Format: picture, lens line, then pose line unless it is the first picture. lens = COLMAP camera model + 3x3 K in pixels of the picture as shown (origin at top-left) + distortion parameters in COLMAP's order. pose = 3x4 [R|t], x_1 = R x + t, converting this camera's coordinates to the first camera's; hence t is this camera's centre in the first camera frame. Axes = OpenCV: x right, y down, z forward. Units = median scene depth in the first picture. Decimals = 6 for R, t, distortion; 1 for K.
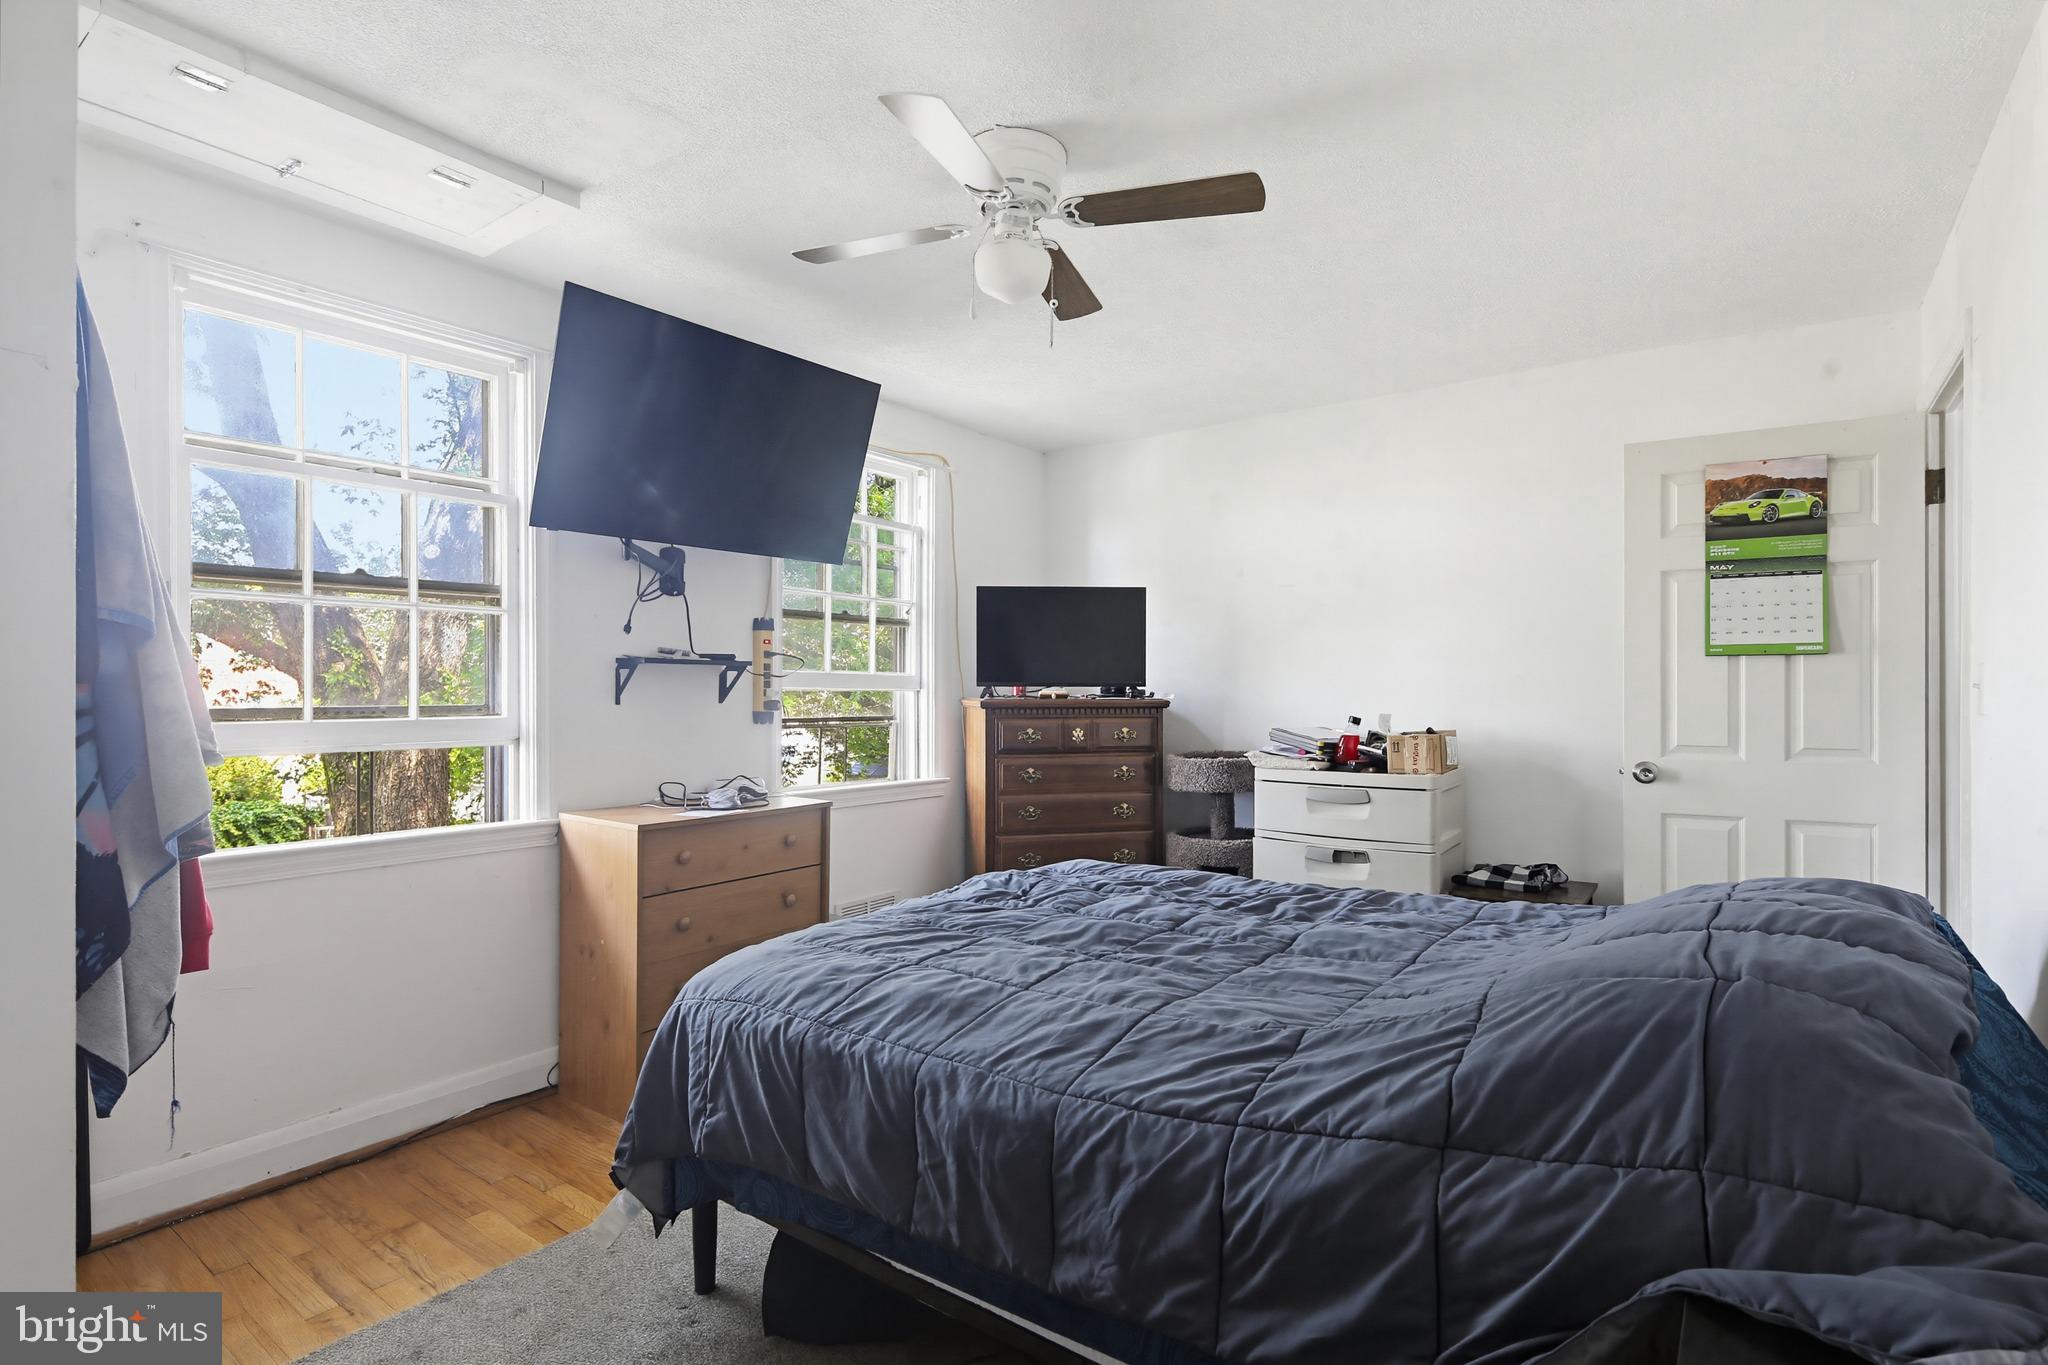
lens RADIAL K [[987.1, 0, 1020.1], [0, 987.1, 695.6], [0, 0, 1]] dist [-0.011363, -0.001060]
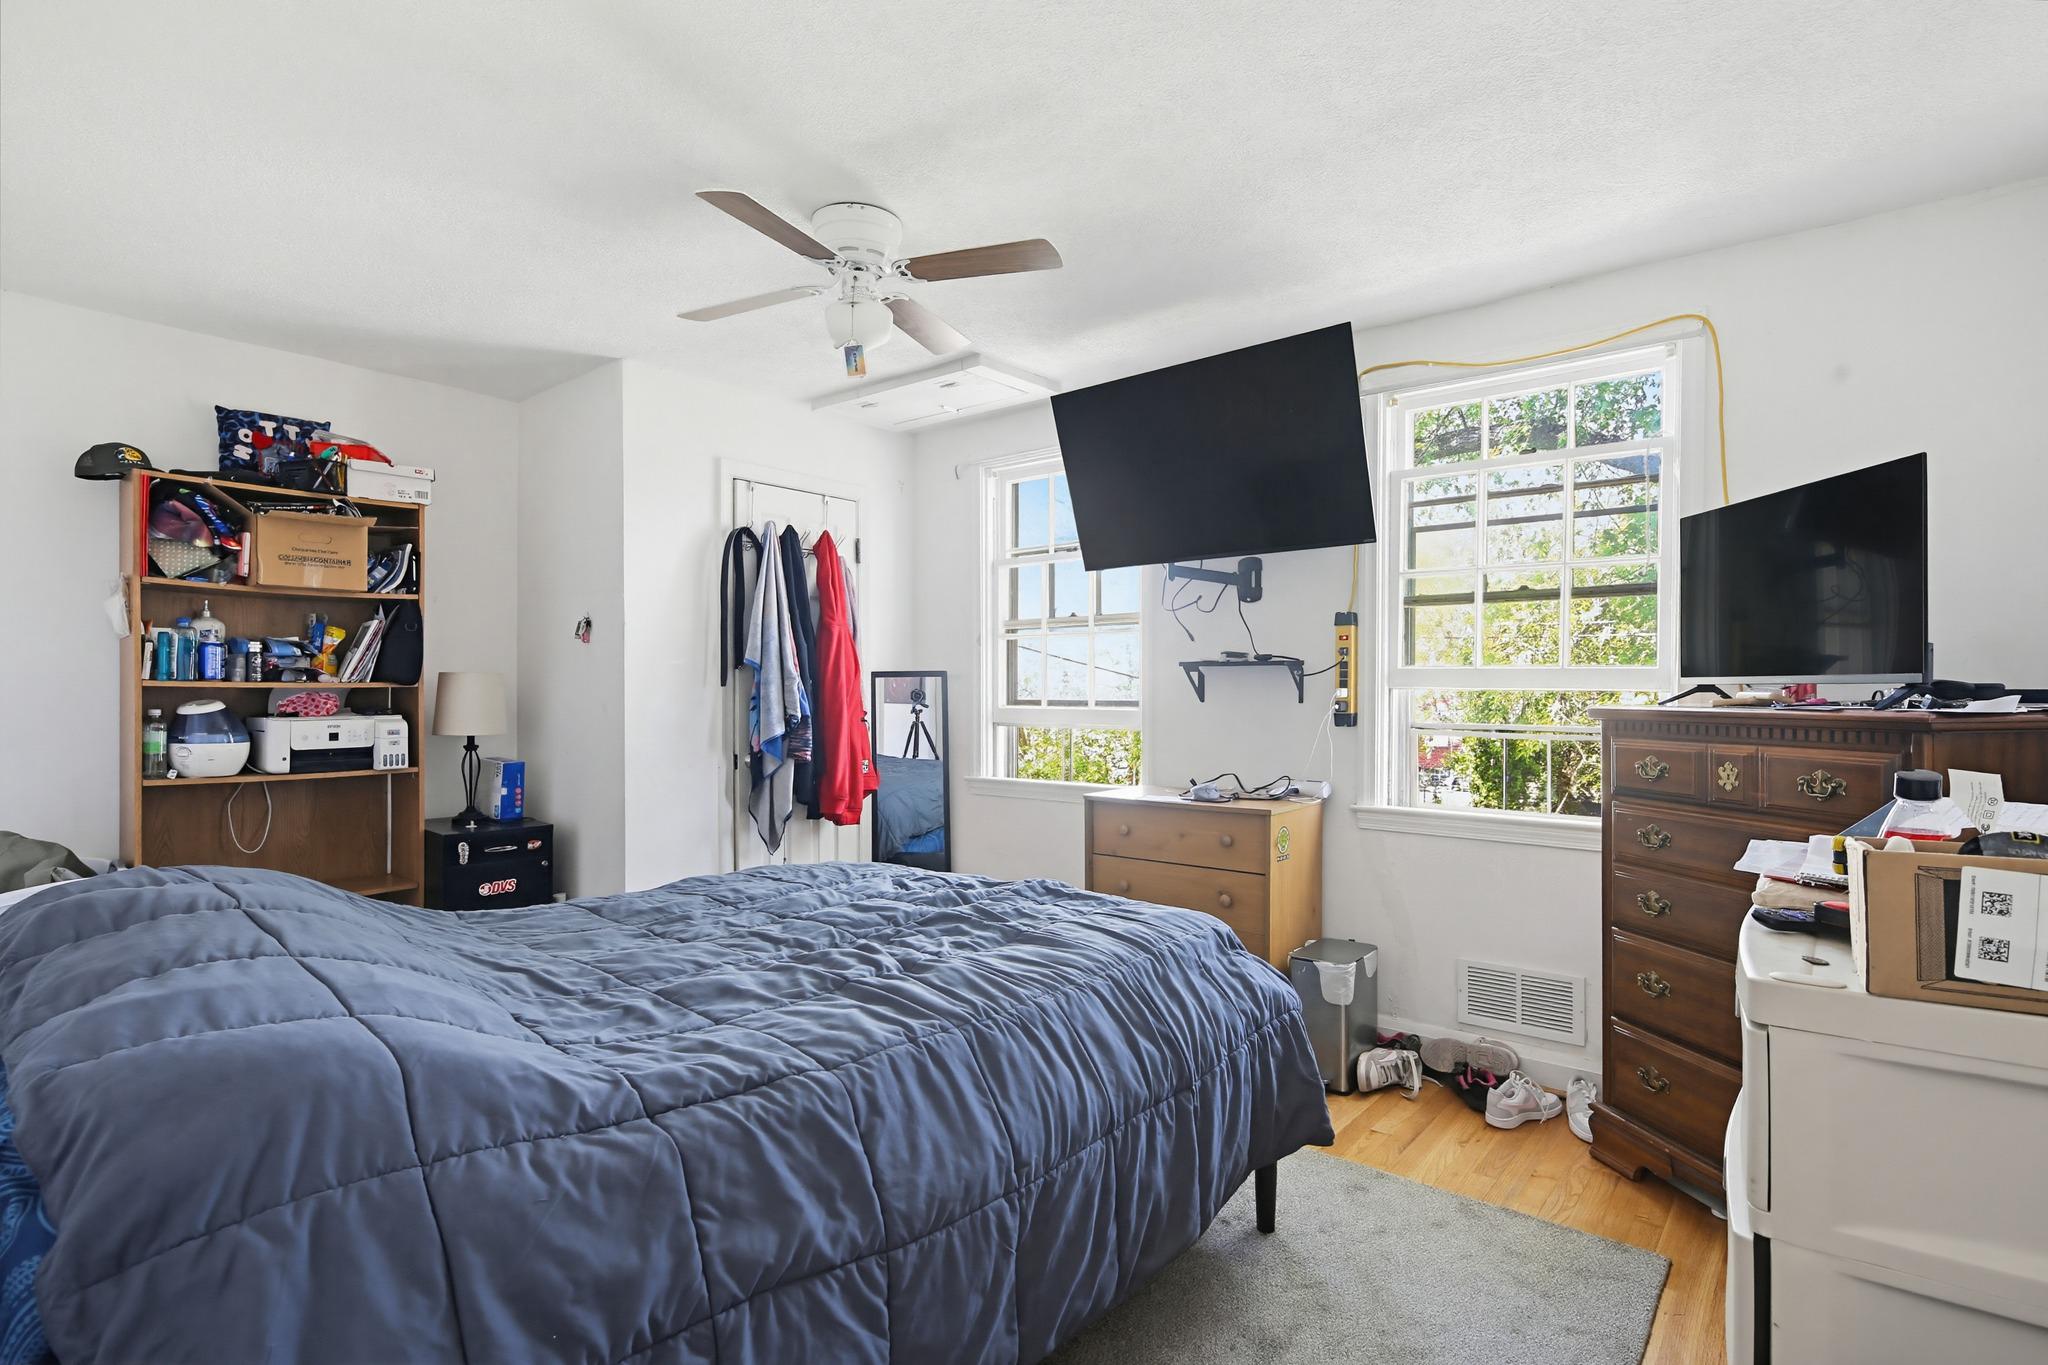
lens RADIAL K [[987.1, 0, 1020.1], [0, 987.1, 695.6], [0, 0, 1]] dist [-0.011363, -0.001060]
pose [[-0.033580, -0.001530, -0.999435, 0.742350], [-0.012655, 0.999919, -0.001106, 0.003492], [0.999356, 0.012610, -0.033597, 0.808299]]
